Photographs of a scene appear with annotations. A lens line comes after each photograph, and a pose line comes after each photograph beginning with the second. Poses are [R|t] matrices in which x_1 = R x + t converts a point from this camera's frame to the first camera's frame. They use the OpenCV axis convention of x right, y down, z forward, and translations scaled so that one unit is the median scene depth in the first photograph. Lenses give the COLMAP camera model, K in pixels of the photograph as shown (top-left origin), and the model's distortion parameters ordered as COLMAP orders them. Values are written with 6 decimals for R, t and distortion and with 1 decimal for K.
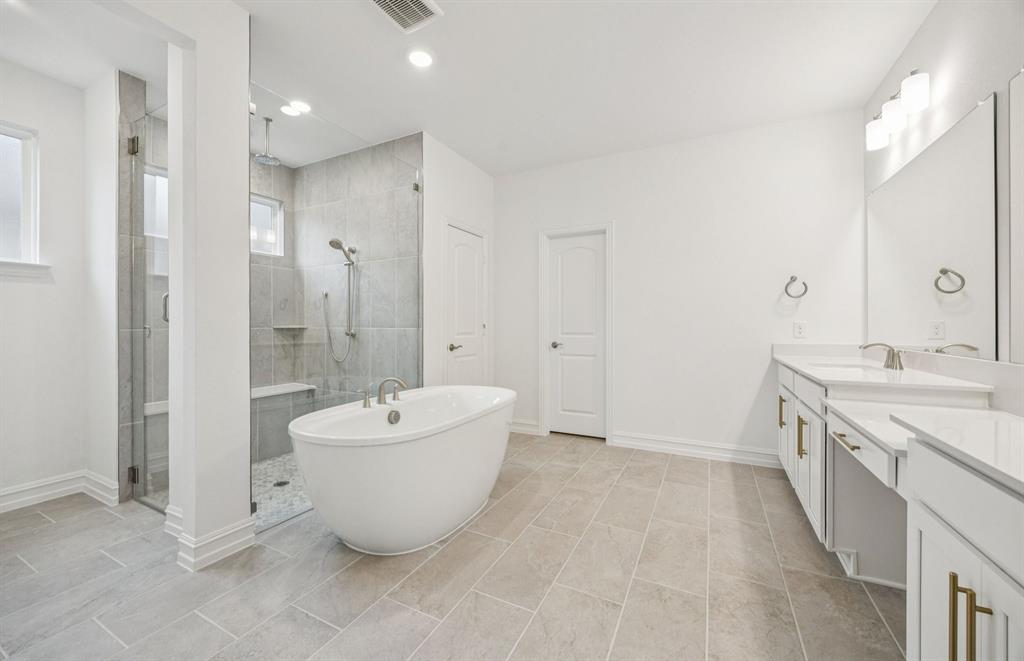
lens RADIAL K [[392.4, 0, 514.1], [0, 392.4, 326.8], [0, 0, 1]] dist [-0.003262, -0.000107]
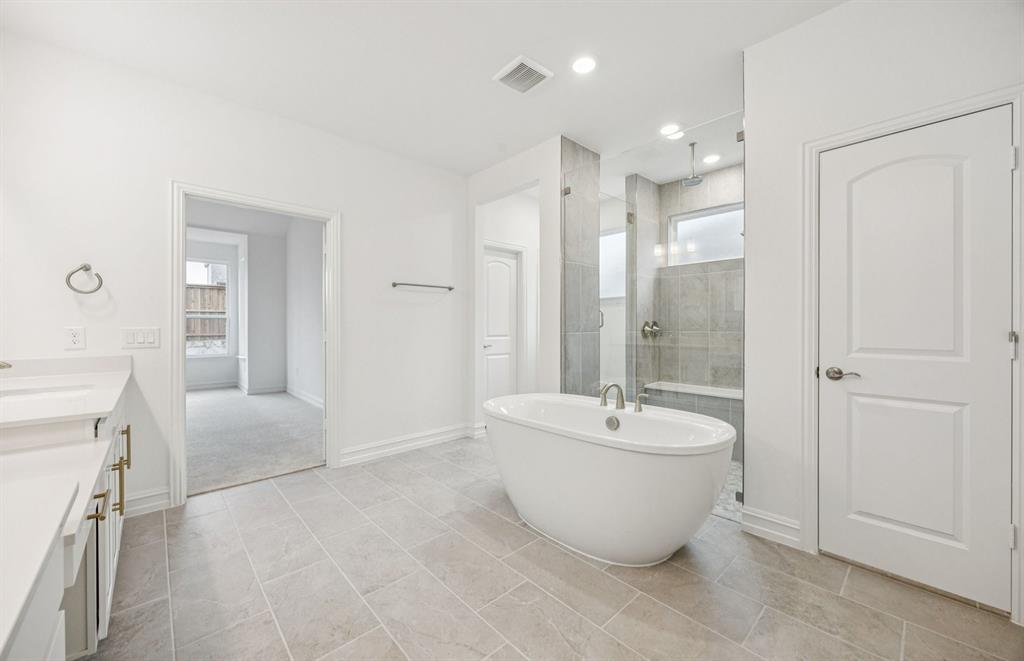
lens RADIAL K [[392.4, 0, 518.1], [0, 392.4, 327.9], [0, 0, 1]] dist [-0.003262, -0.000107]
pose [[-0.346170, 0.007734, -0.938140, 0.918316], [0.000591, 0.999968, 0.008025, -0.027412], [0.938172, 0.002224, -0.346164, 1.437651]]
